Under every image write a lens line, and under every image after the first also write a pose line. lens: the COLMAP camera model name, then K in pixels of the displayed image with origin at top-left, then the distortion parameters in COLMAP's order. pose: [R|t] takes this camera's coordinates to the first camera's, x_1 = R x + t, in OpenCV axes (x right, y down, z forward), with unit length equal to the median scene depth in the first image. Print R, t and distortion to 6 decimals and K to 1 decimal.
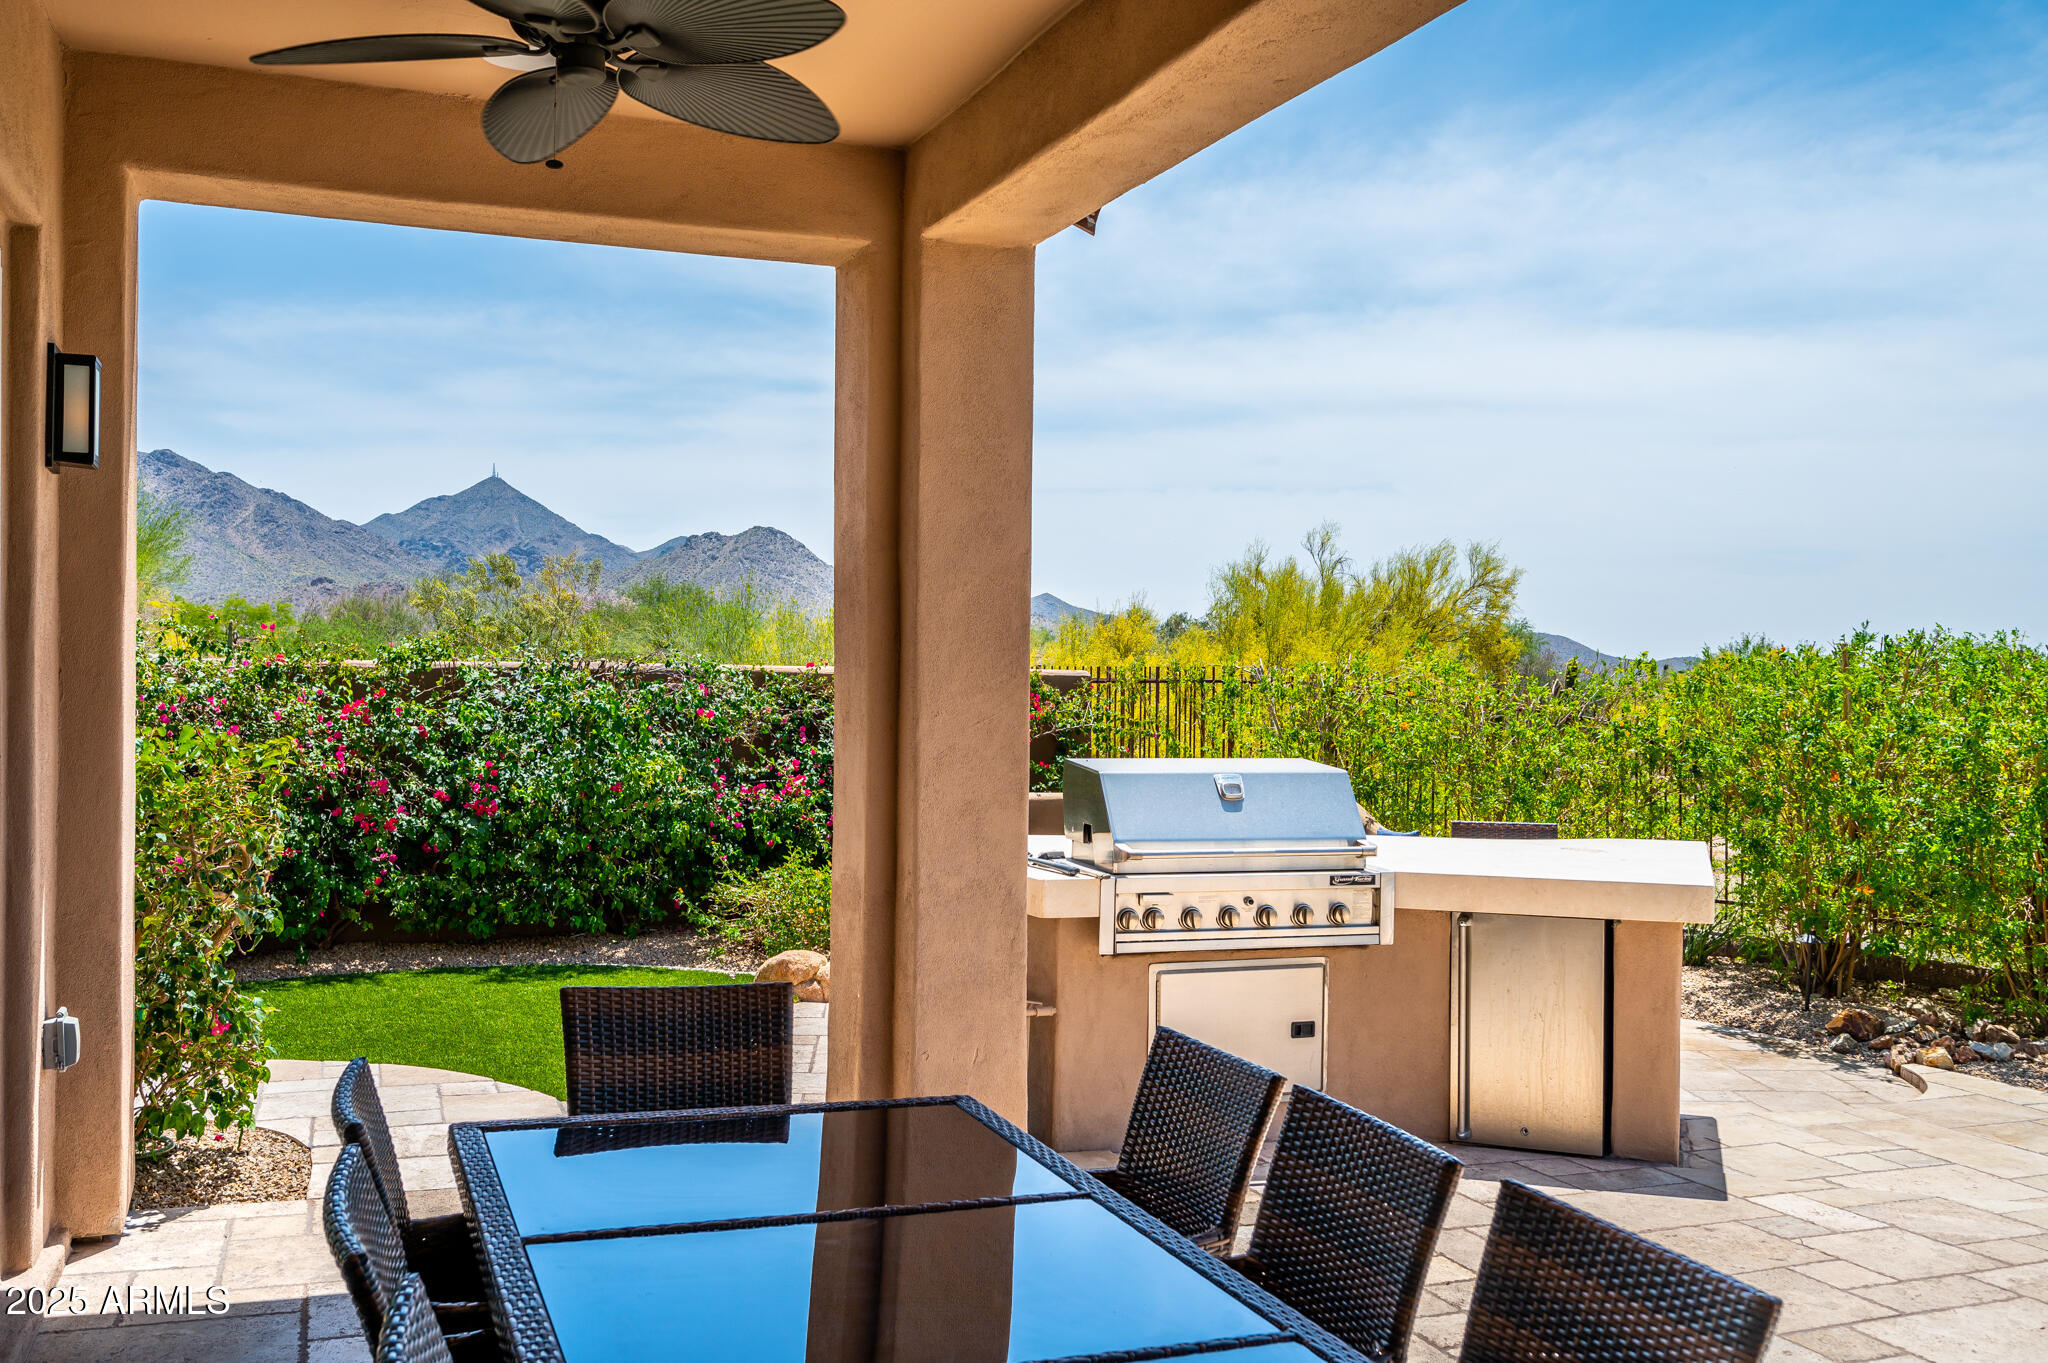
lens RADIAL K [[1833.6, 0, 1103.3], [0, 1833.6, 692.4], [0, 0, 1]] dist [-0.005943, 0.011903]
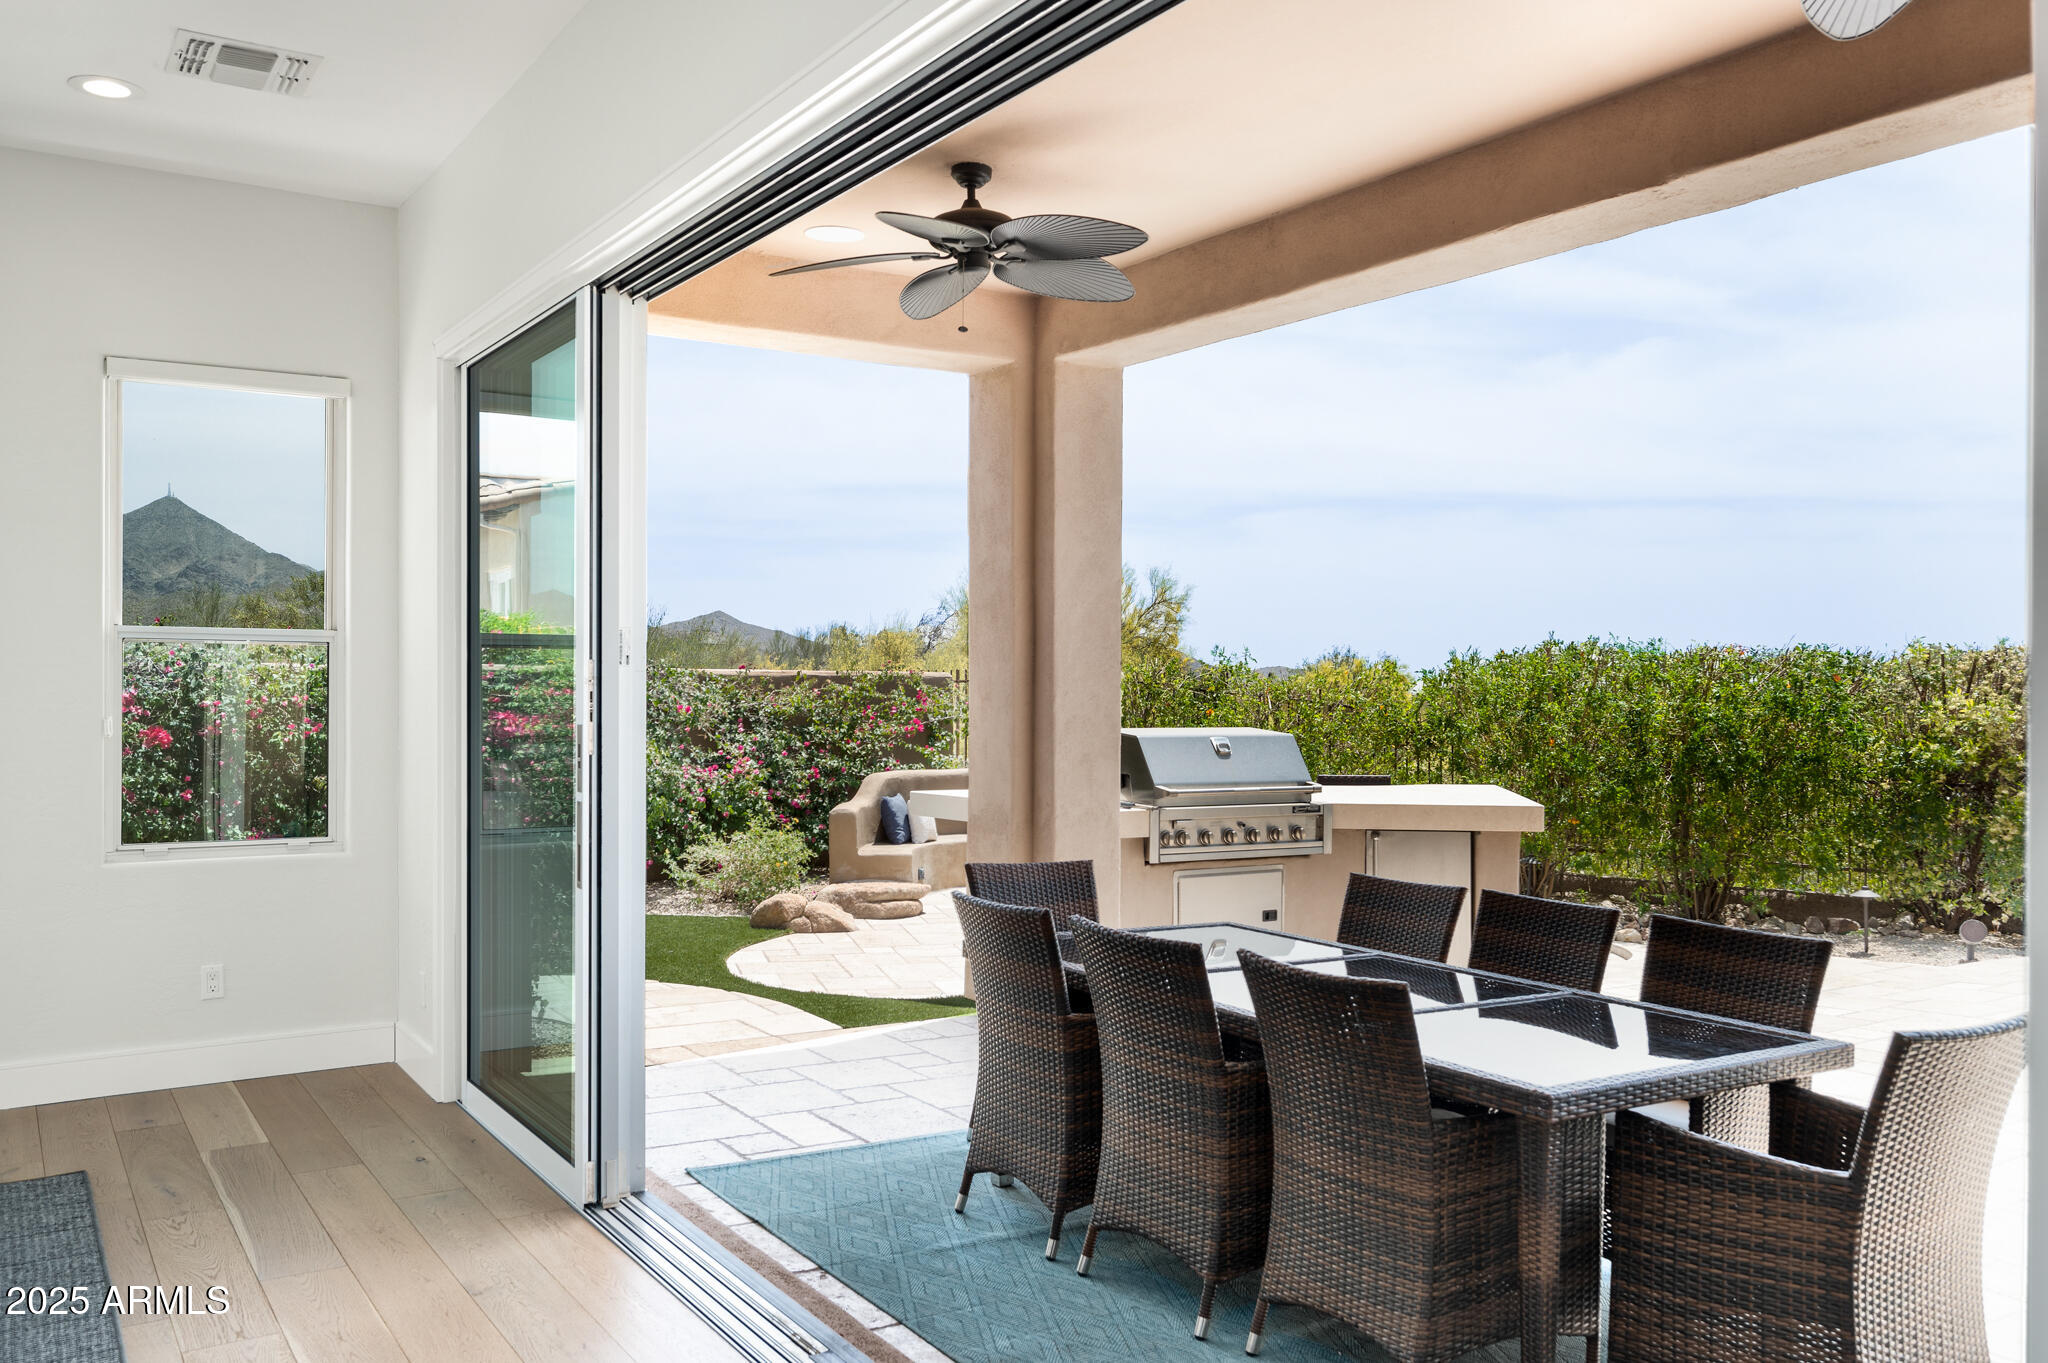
lens RADIAL K [[1666.2, 0, 1074.4], [0, 1666.2, 707.4], [0, 0, 1]] dist [-0.003391, 0.015678]
pose [[0.980672, -0.012371, 0.195265, -0.294357], [0.011452, 0.999917, 0.005834, 0.013259], [-0.195321, -0.003485, 0.980733, -0.241446]]
